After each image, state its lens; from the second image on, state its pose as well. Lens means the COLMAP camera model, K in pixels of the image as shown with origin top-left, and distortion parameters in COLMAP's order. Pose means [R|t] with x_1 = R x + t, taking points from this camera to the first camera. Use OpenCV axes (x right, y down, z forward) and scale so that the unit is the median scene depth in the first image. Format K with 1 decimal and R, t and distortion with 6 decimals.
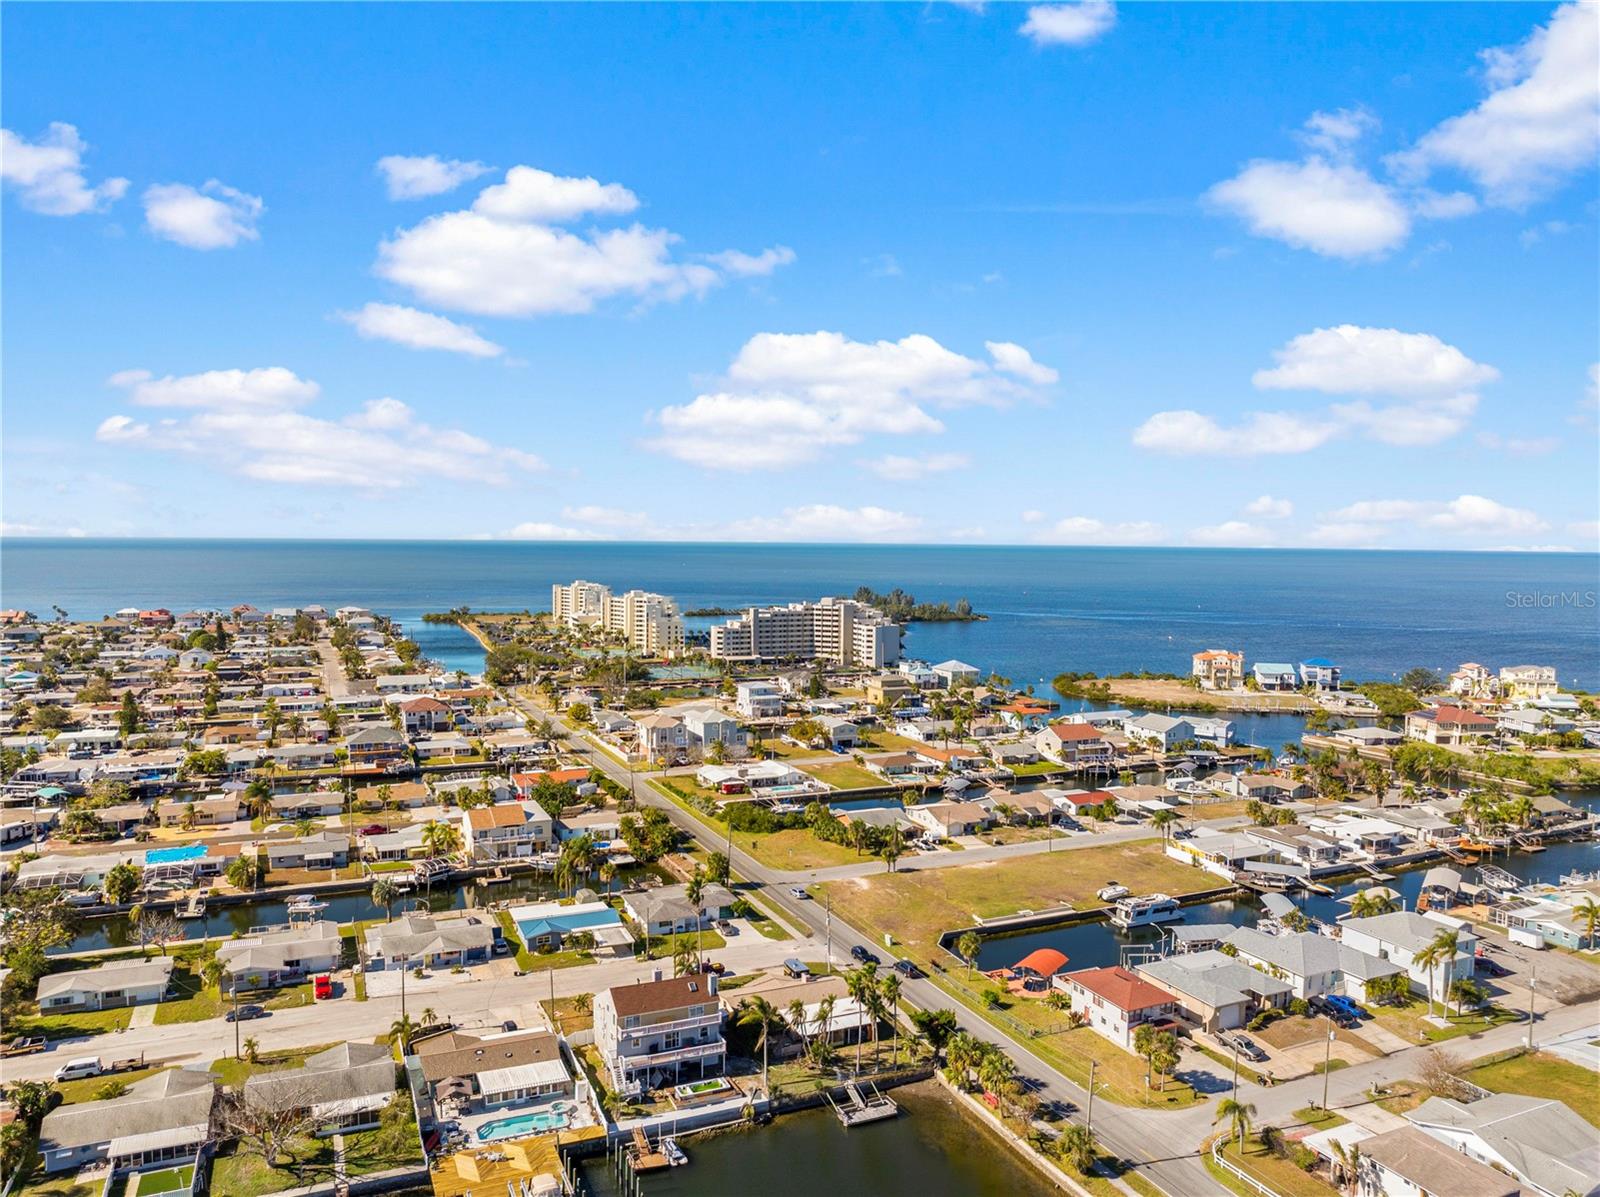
lens RADIAL K [[1124.5, 0, 800.0], [0, 1124.5, 598.5], [0, 0, 1]] dist [-0.038040, 0.005554]
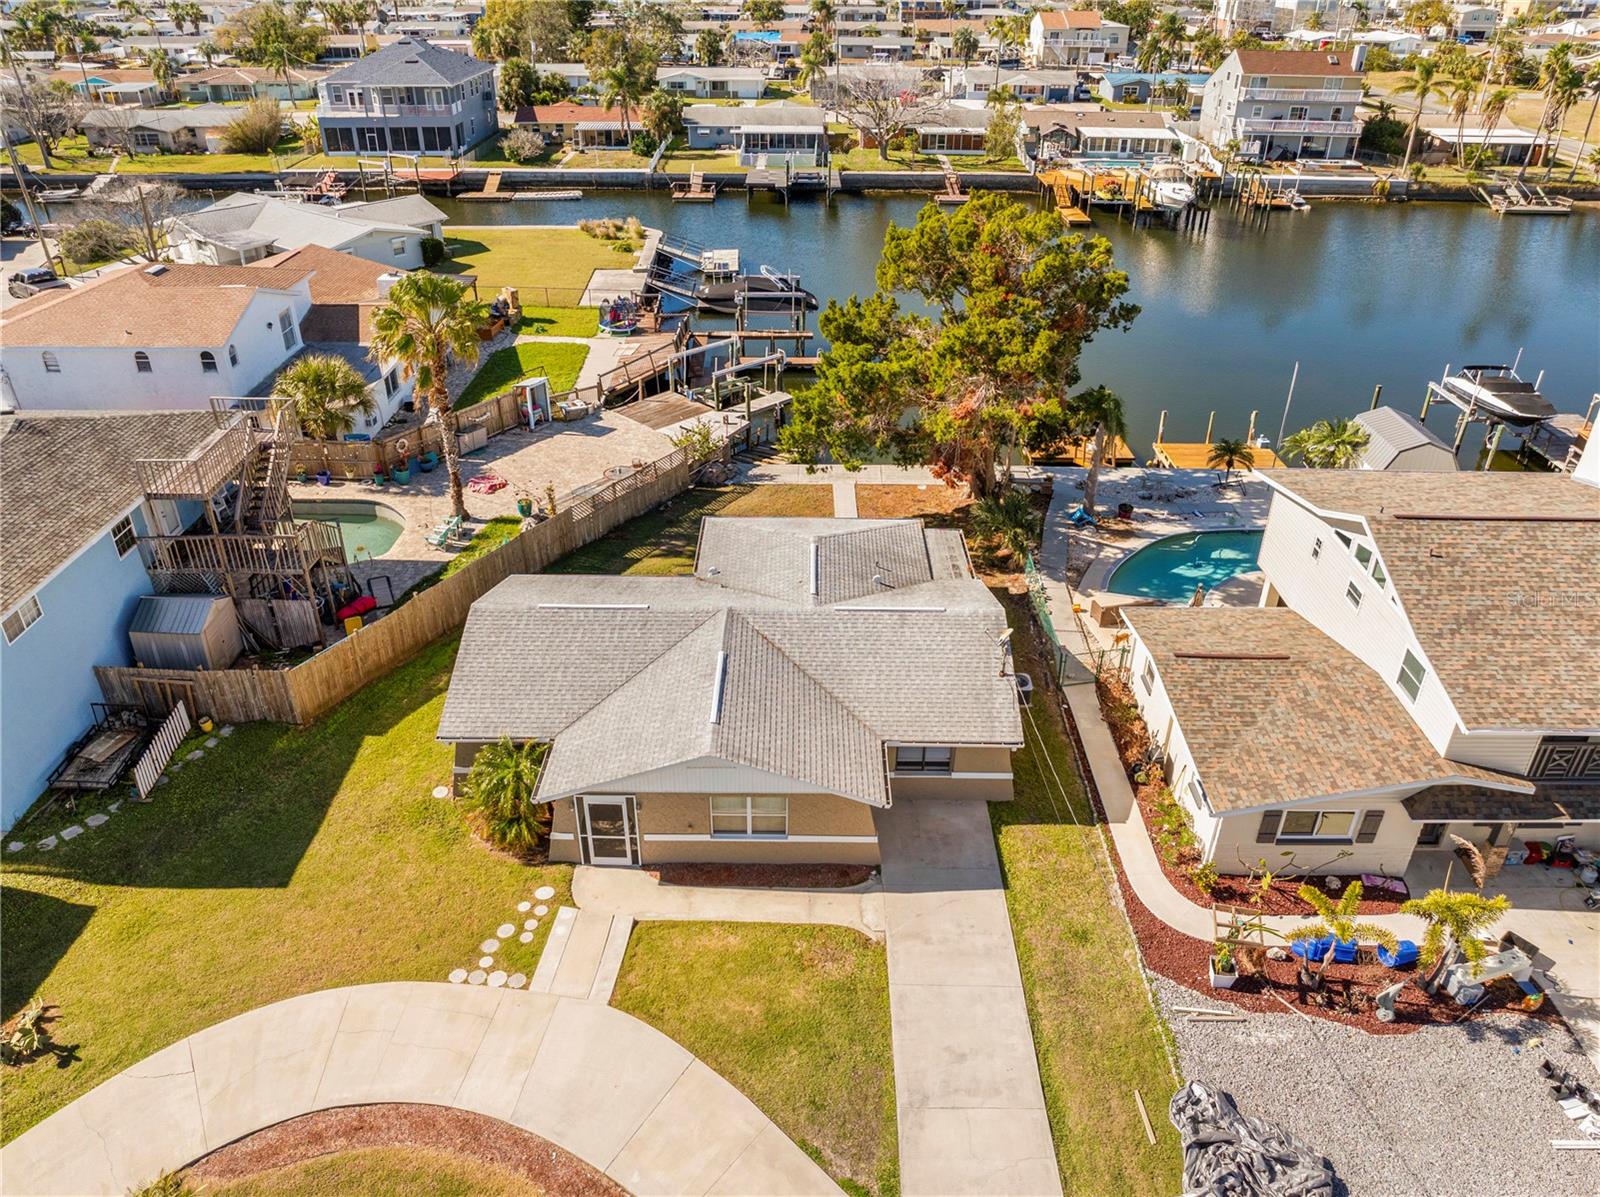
lens RADIAL K [[1124.5, 0, 800.0], [0, 1124.5, 598.5], [0, 0, 1]] dist [-0.038040, 0.005554]
pose [[0.907862, 0.208498, -0.363750, -0.048134], [-0.017416, 0.885589, 0.464144, 0.215628], [0.418906, -0.415044, 0.807624, -0.017122]]
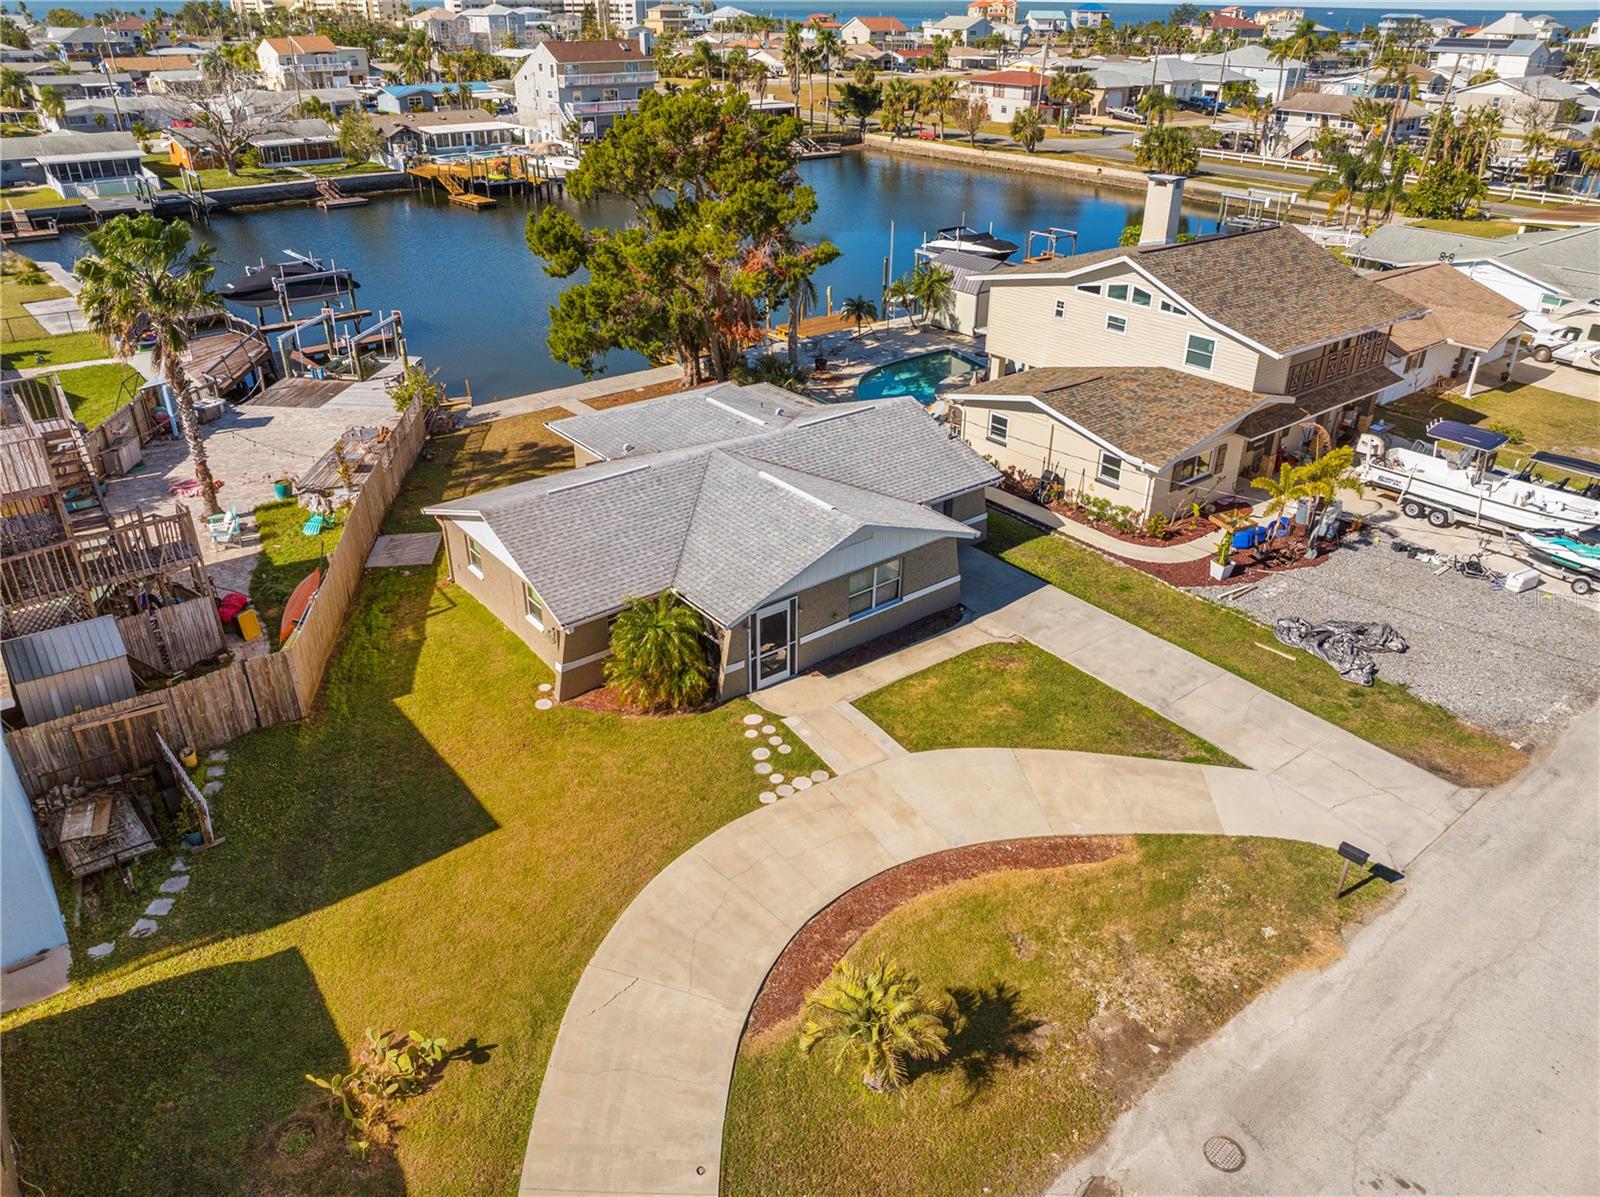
lens RADIAL K [[1114.4, 0, 796.0], [0, 1114.4, 607.4], [0, 0, 1]] dist [-0.034906, -0.001460]
pose [[0.970713, -0.120985, 0.207554, -0.136974], [0.017378, 0.897036, 0.441616, 0.239605], [-0.239612, -0.425076, 0.872867, -0.046152]]
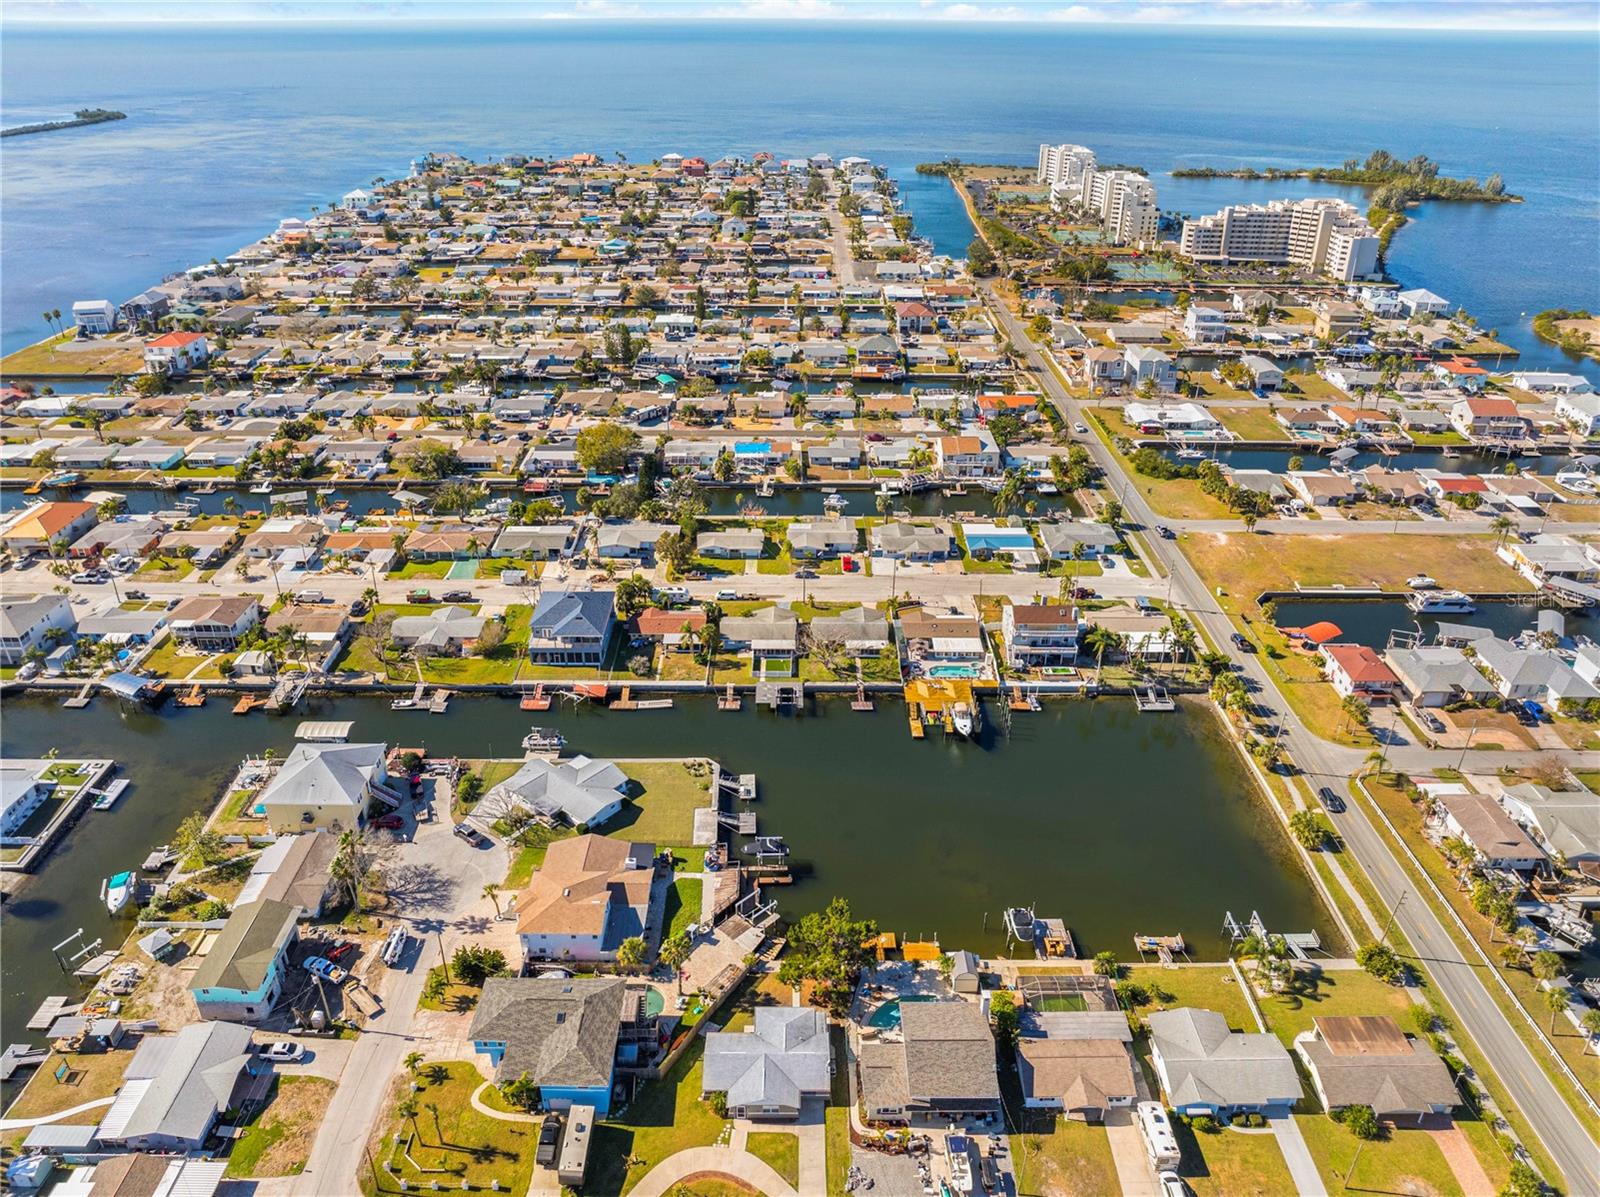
lens RADIAL K [[1121.6, 0, 800.0], [0, 1121.6, 598.5], [0, 0, 1]] dist [-0.038472, -0.001874]
pose [[0.912860, 0.184961, -0.363972, 0.095152], [-0.017200, 0.908125, 0.418347, -0.229389], [0.407910, -0.375632, 0.832172, -0.334324]]
